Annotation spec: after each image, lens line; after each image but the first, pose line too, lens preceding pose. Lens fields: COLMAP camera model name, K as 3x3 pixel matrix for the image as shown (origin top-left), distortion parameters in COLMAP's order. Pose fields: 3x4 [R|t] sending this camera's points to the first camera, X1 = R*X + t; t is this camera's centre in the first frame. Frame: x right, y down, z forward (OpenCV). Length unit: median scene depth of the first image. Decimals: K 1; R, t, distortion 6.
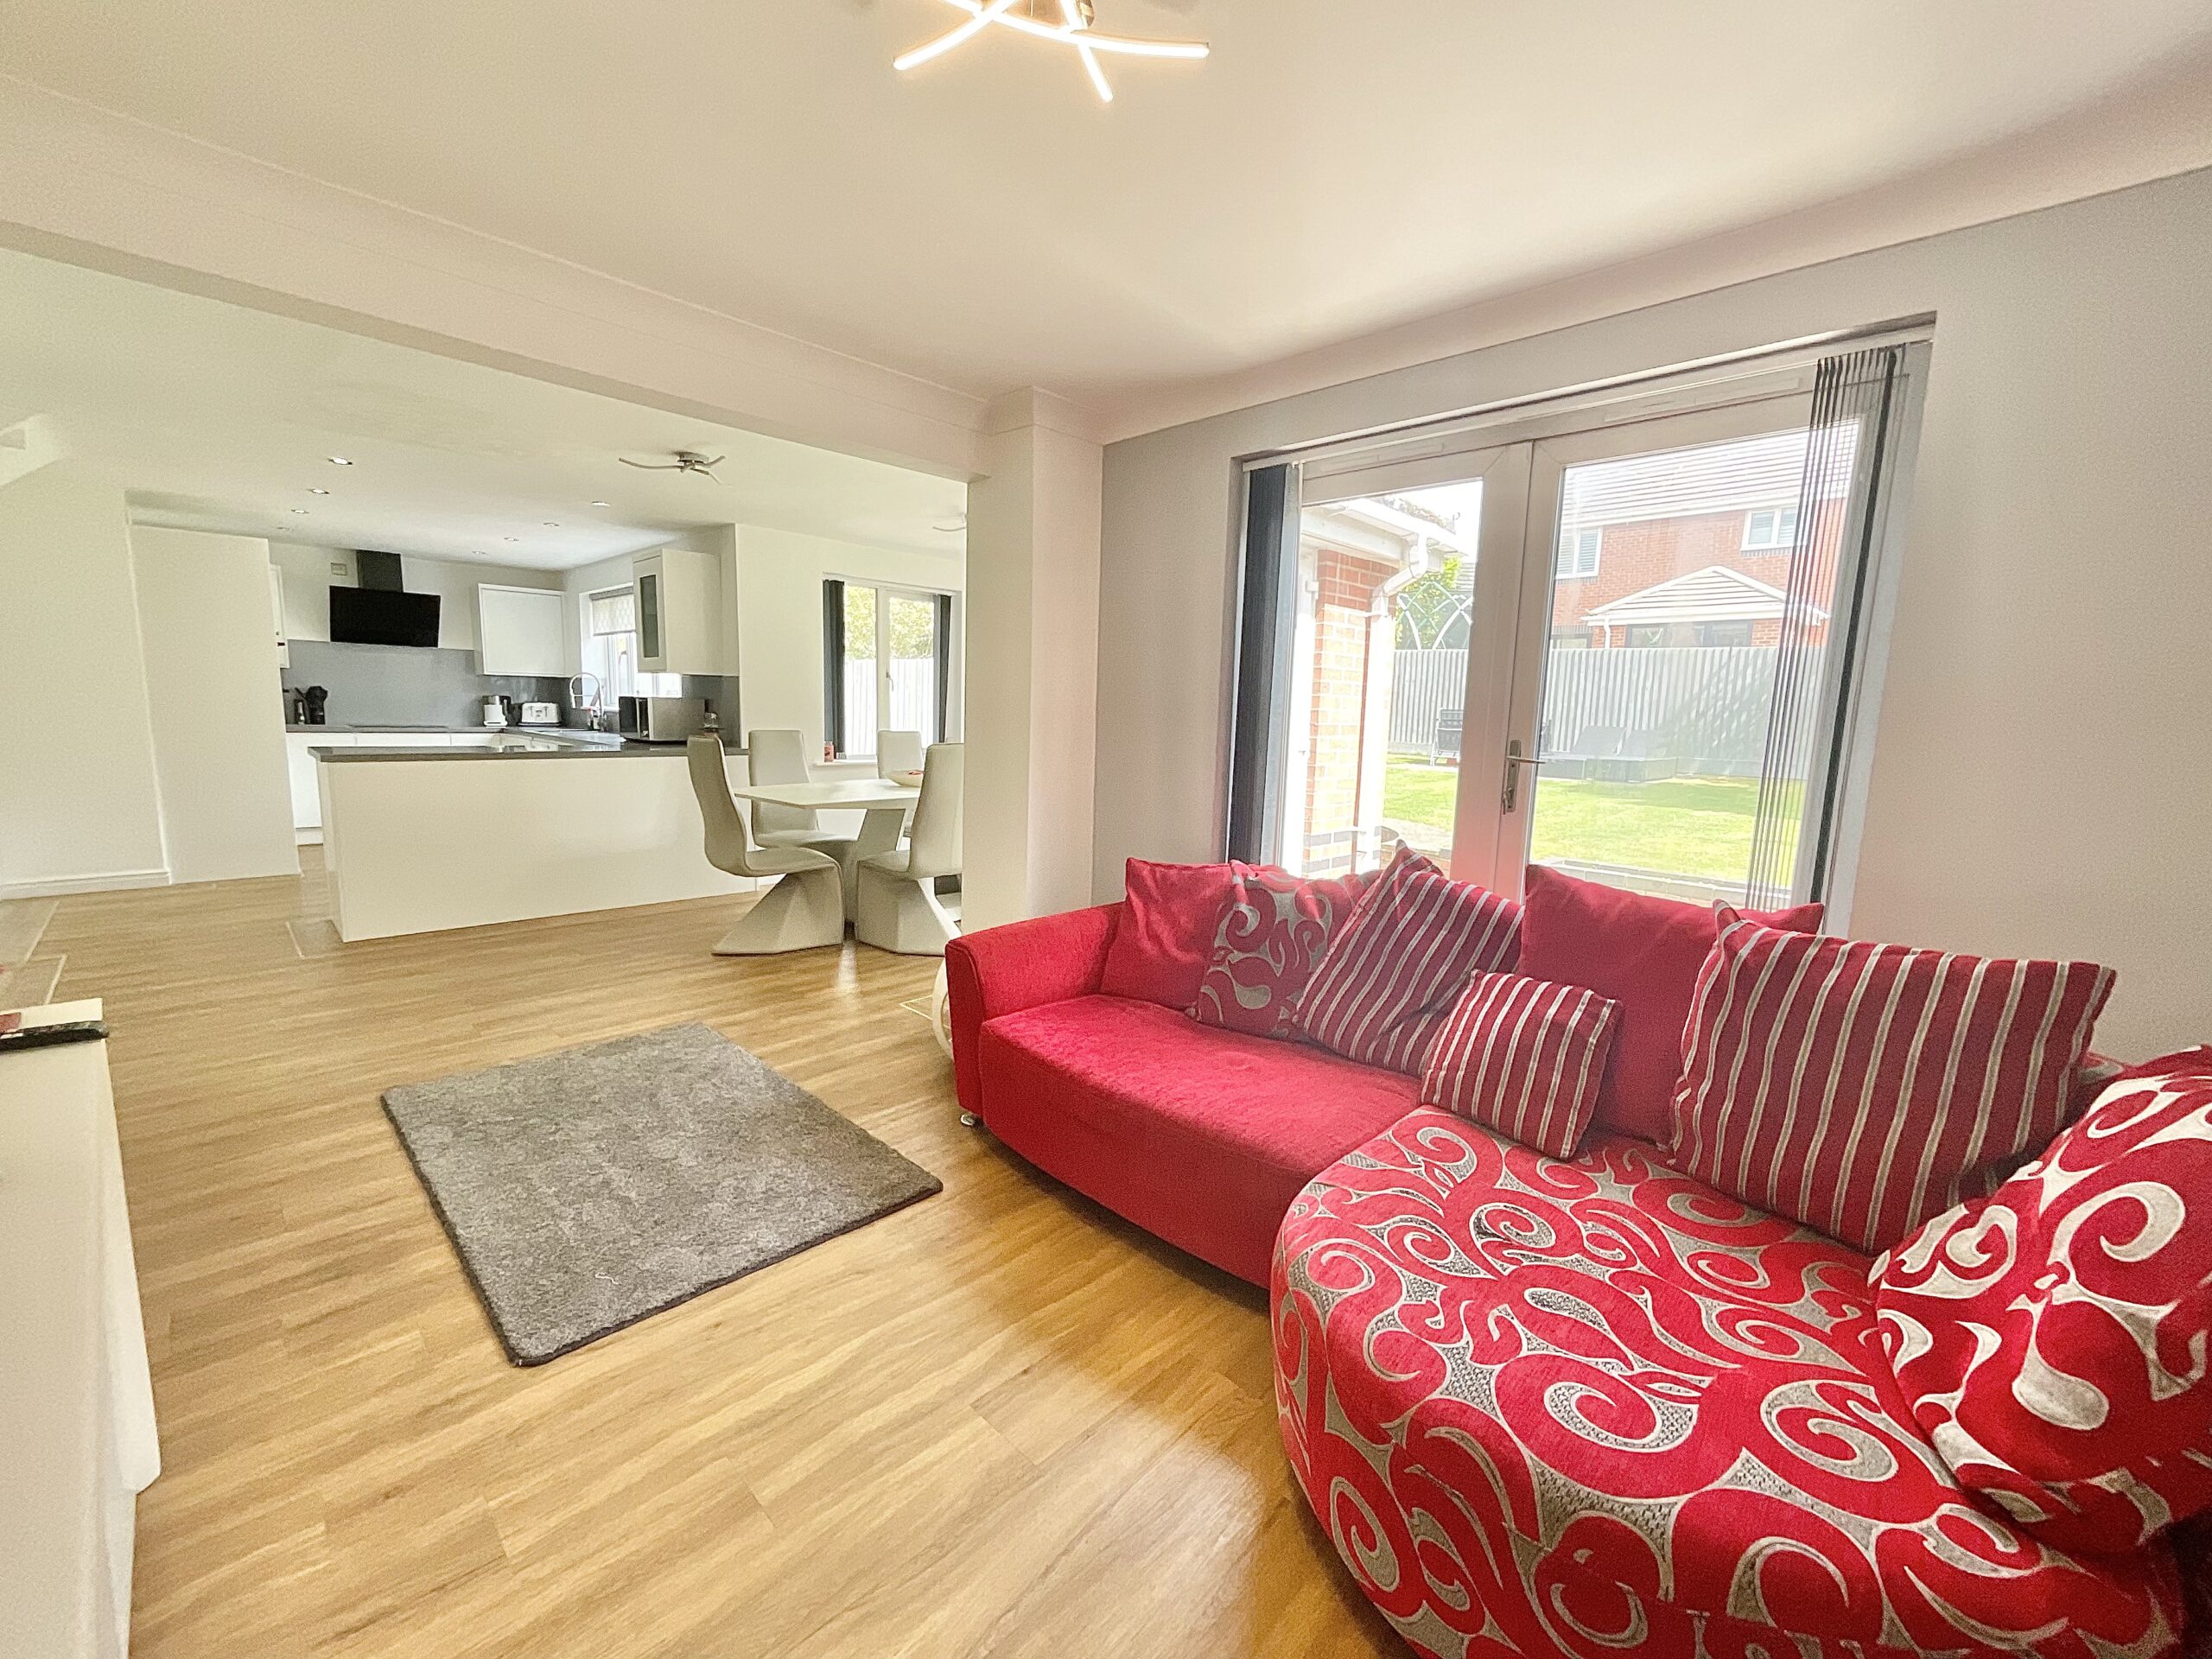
lens RADIAL K [[897.4, 0, 1112.7], [0, 897.4, 829.8], [0, 0, 1]] dist [0.001513, 0.000673]
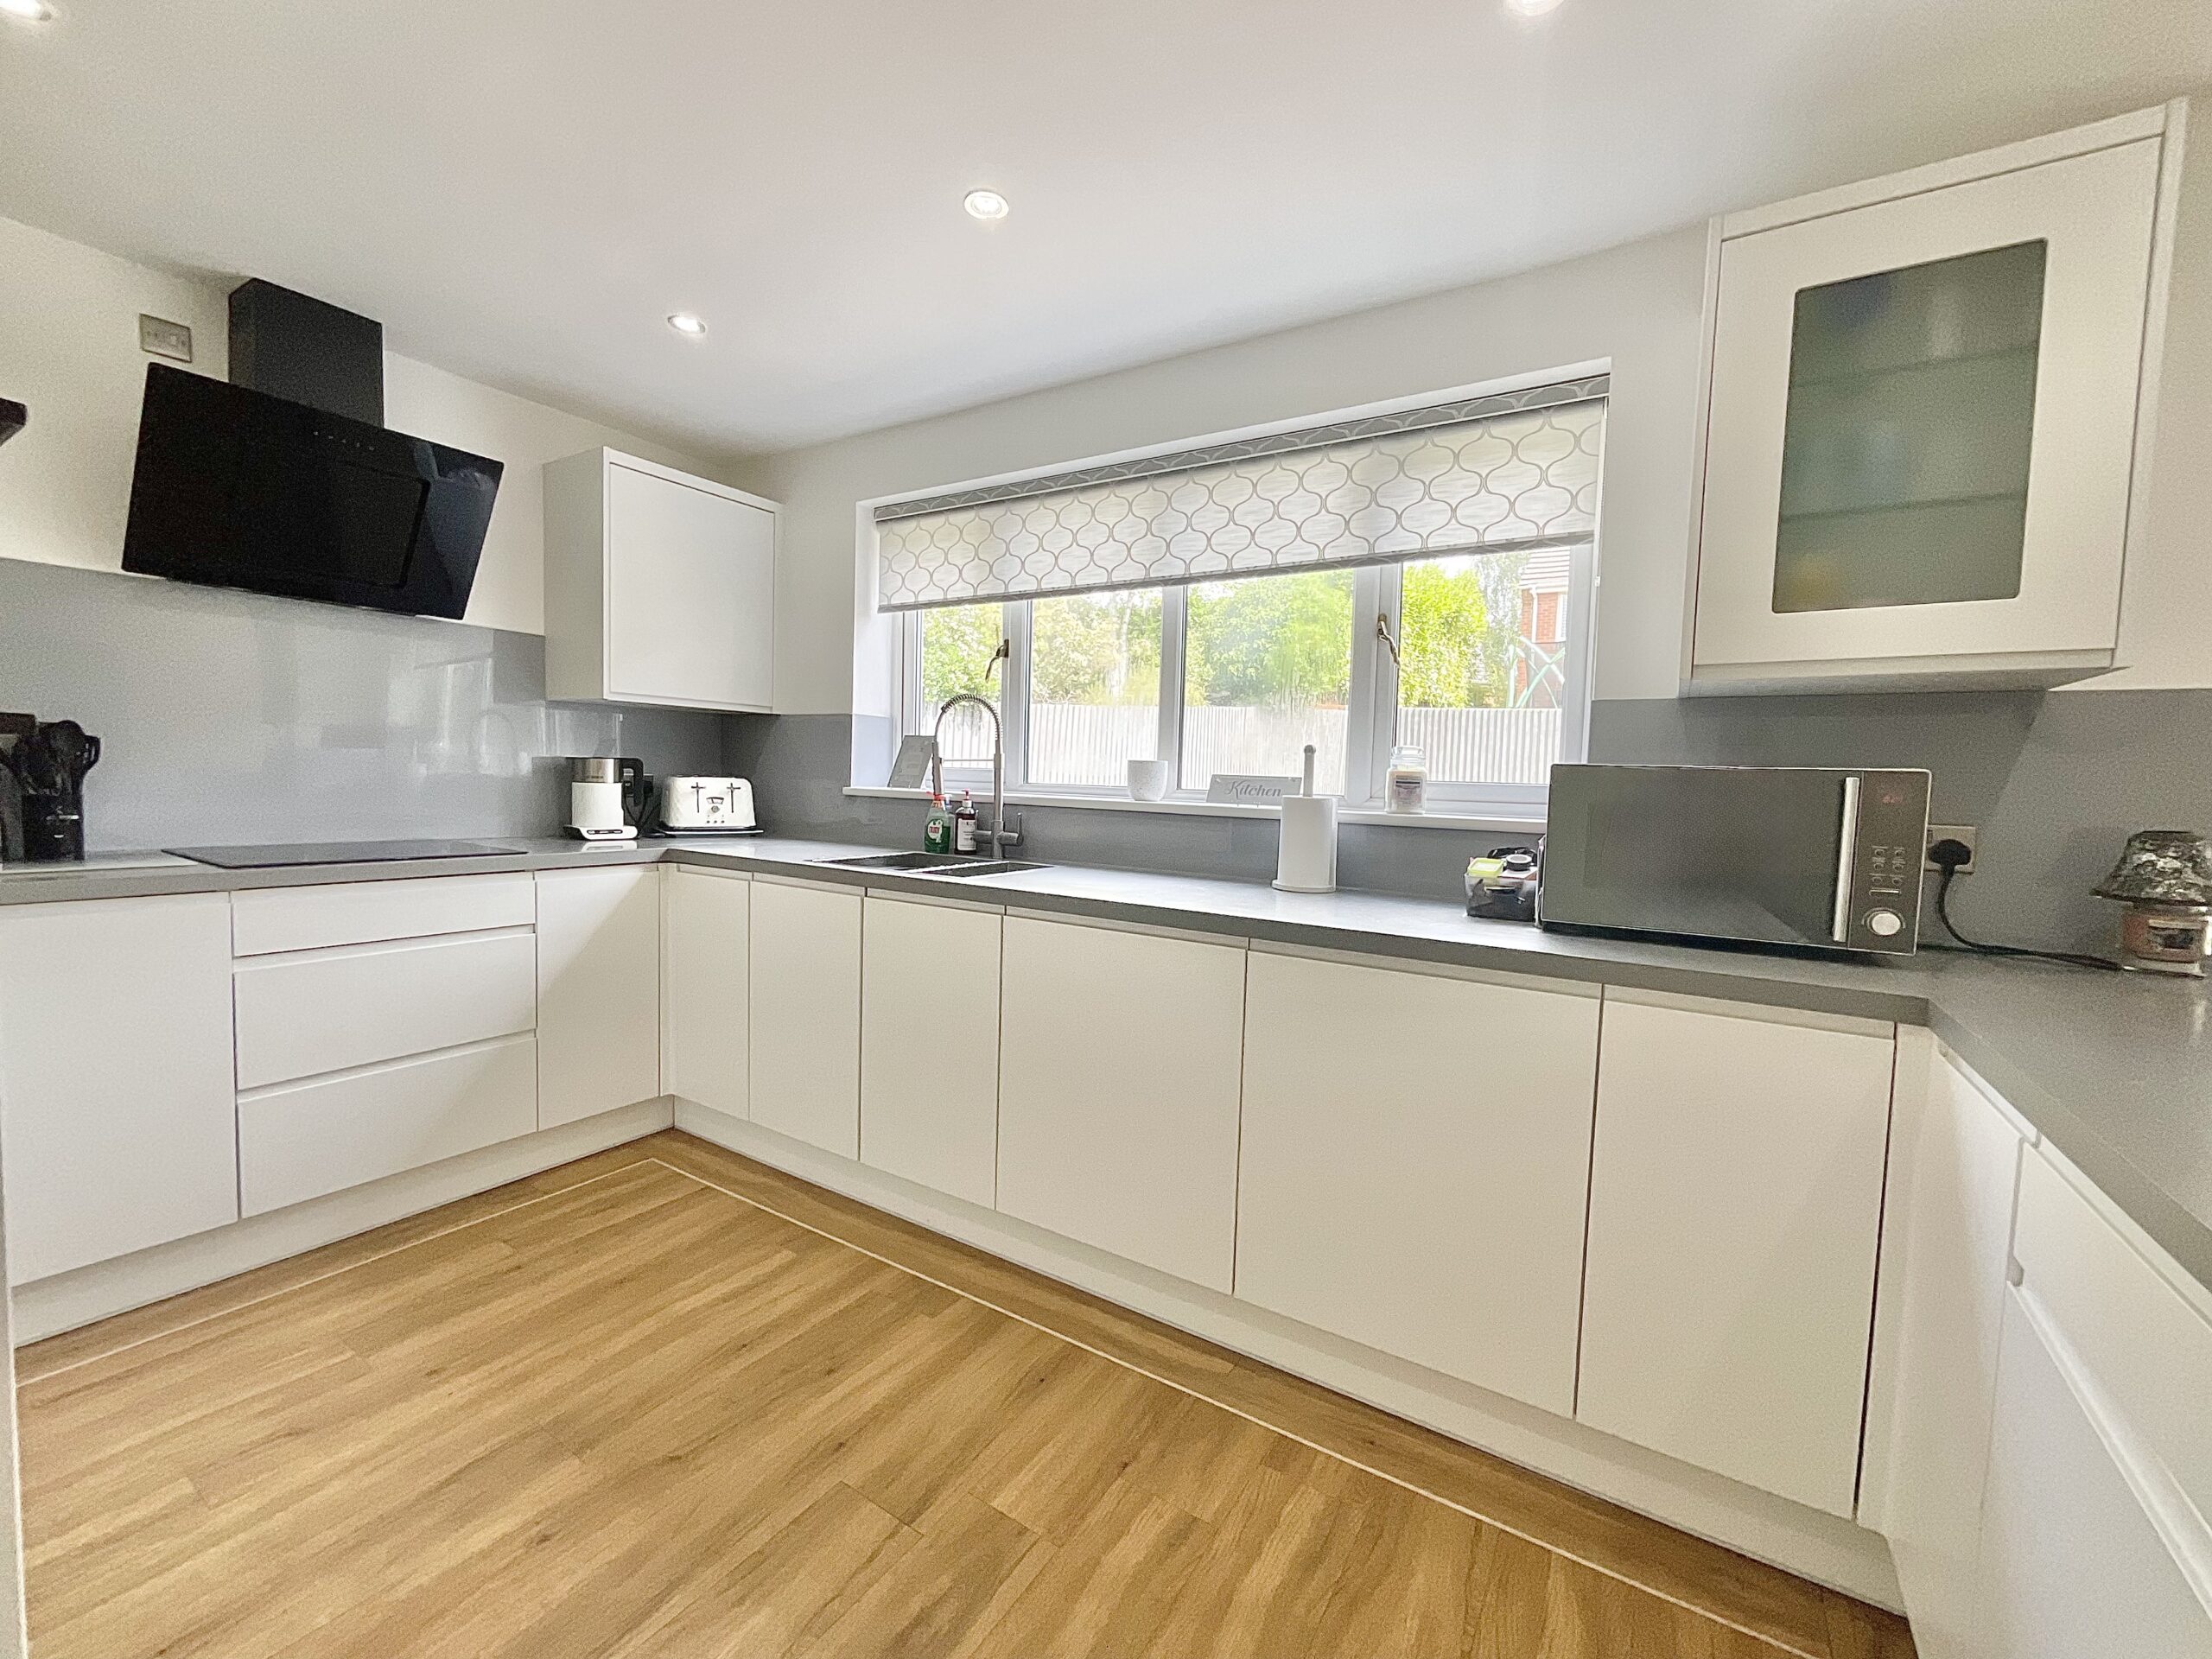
lens RADIAL K [[897.4, 0, 1100.3], [0, 897.4, 836.3], [0, 0, 1]] dist [0.001513, 0.000673]
pose [[0.979647, -0.007496, 0.200586, -0.559596], [0.019216, 0.998215, -0.056543, -0.091443], [-0.199805, 0.059247, 0.978043, 0.594049]]
